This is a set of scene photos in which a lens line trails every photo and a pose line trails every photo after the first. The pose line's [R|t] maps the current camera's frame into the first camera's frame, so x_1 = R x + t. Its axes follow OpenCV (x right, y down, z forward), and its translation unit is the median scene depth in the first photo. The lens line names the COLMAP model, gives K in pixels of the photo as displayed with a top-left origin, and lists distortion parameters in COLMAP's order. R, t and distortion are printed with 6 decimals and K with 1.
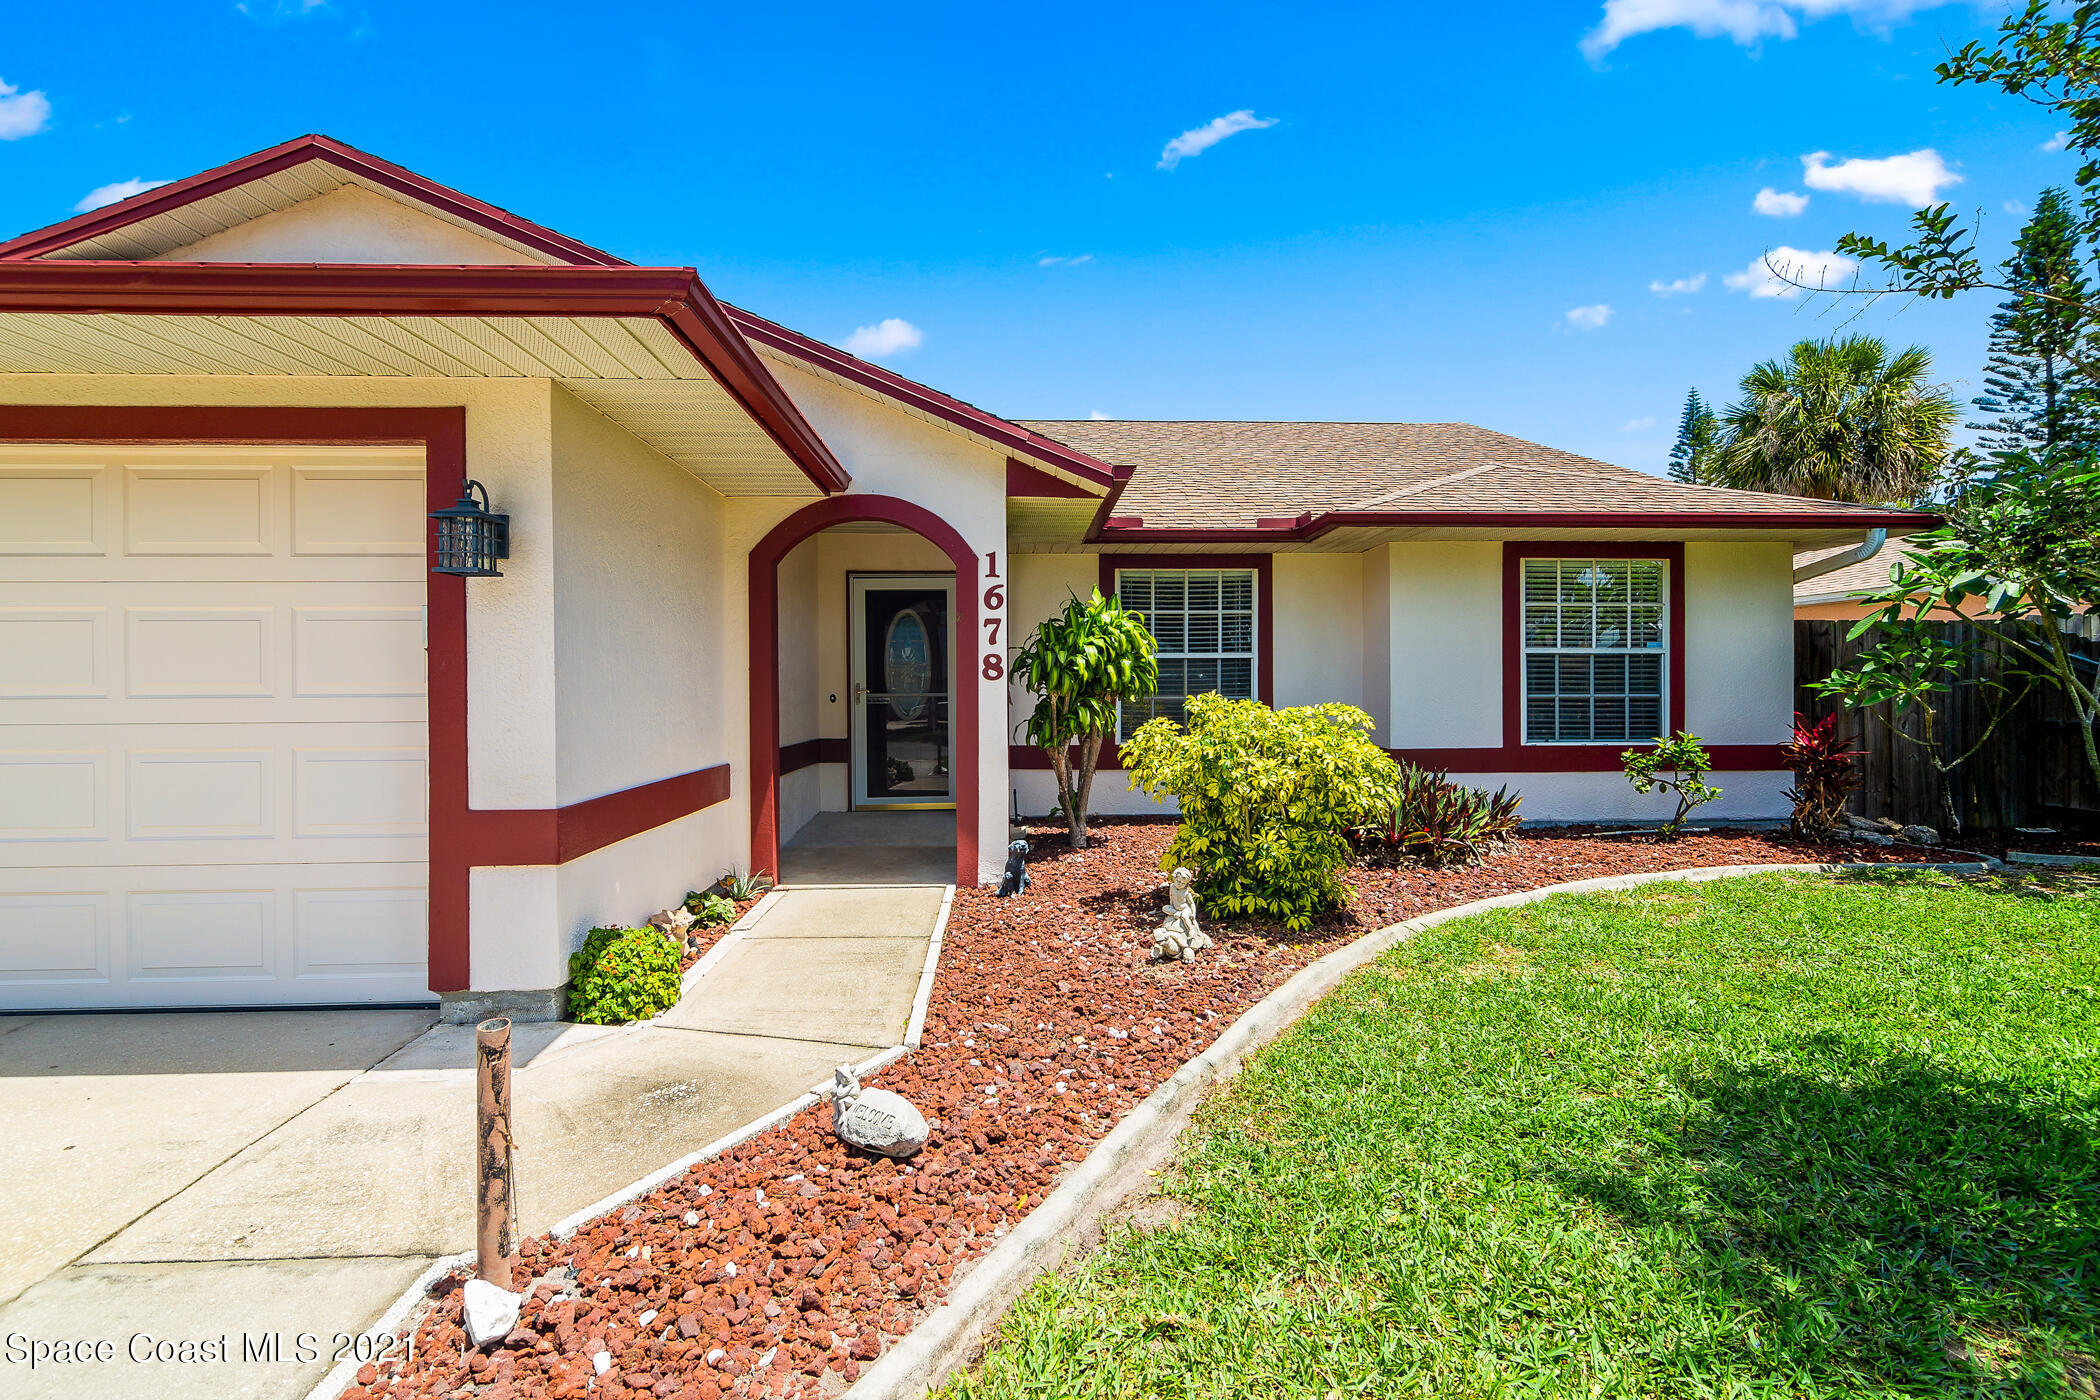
lens RADIAL K [[975.1, 0, 1045.2], [0, 975.1, 701.6], [0, 0, 1]] dist [0.003061, 0.000654]
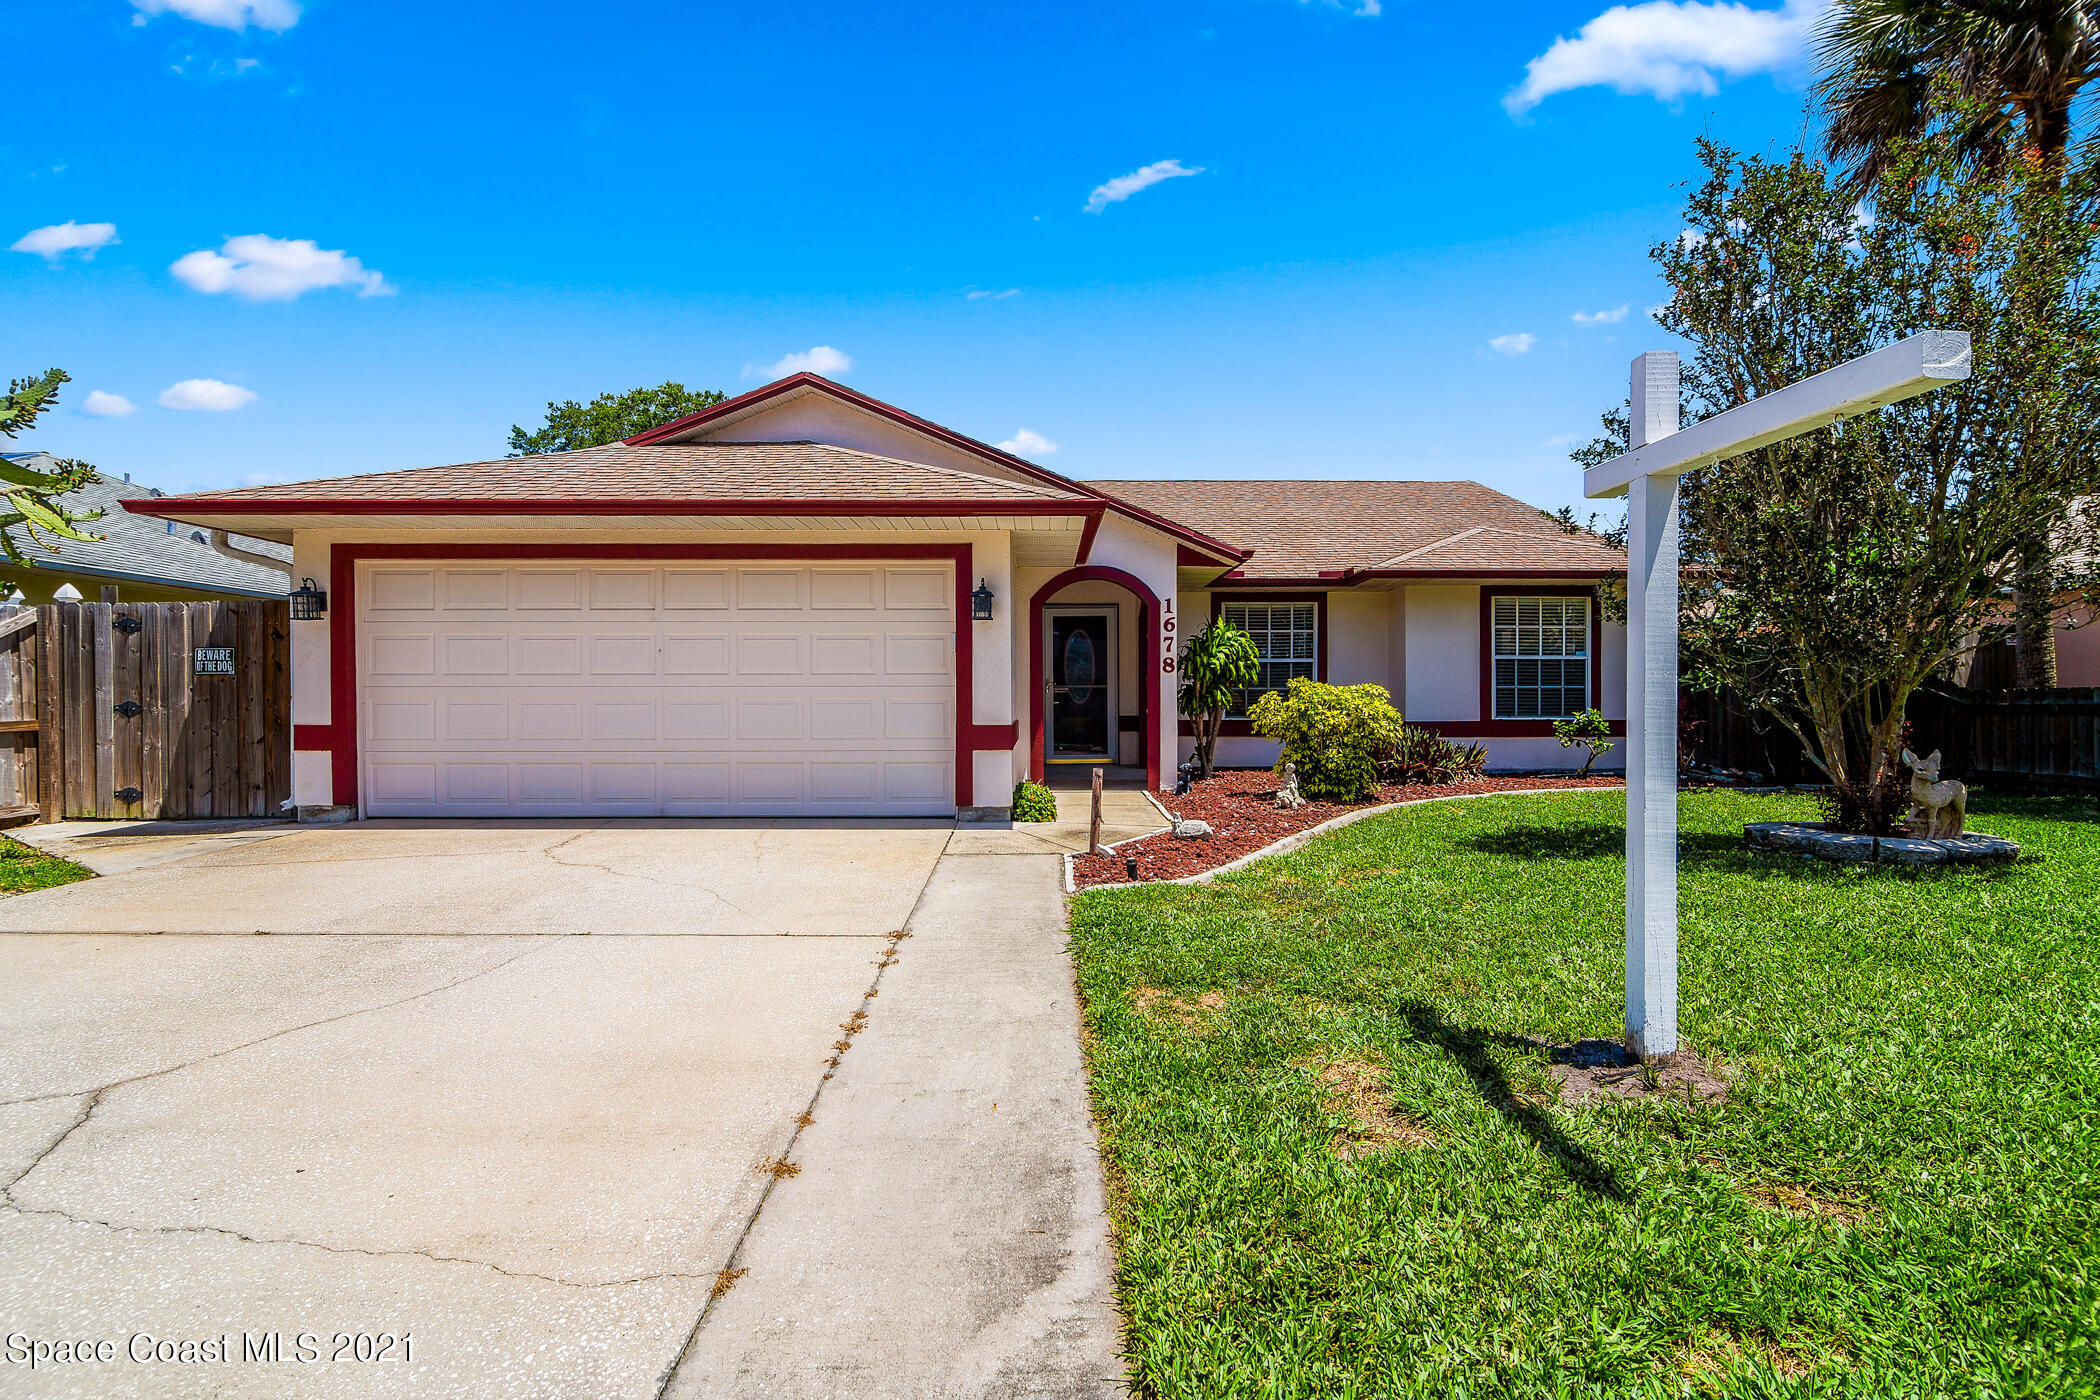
lens RADIAL K [[1000.6, 0, 1050.0], [0, 1000.6, 700.0], [0, 0, 1]] dist [-0.004045, -0.001024]
pose [[0.999723, 0.003409, -0.023277, -0.221418], [-0.003733, 0.999896, -0.013901, 0.051721], [0.023227, 0.013984, 0.999632, -0.768794]]
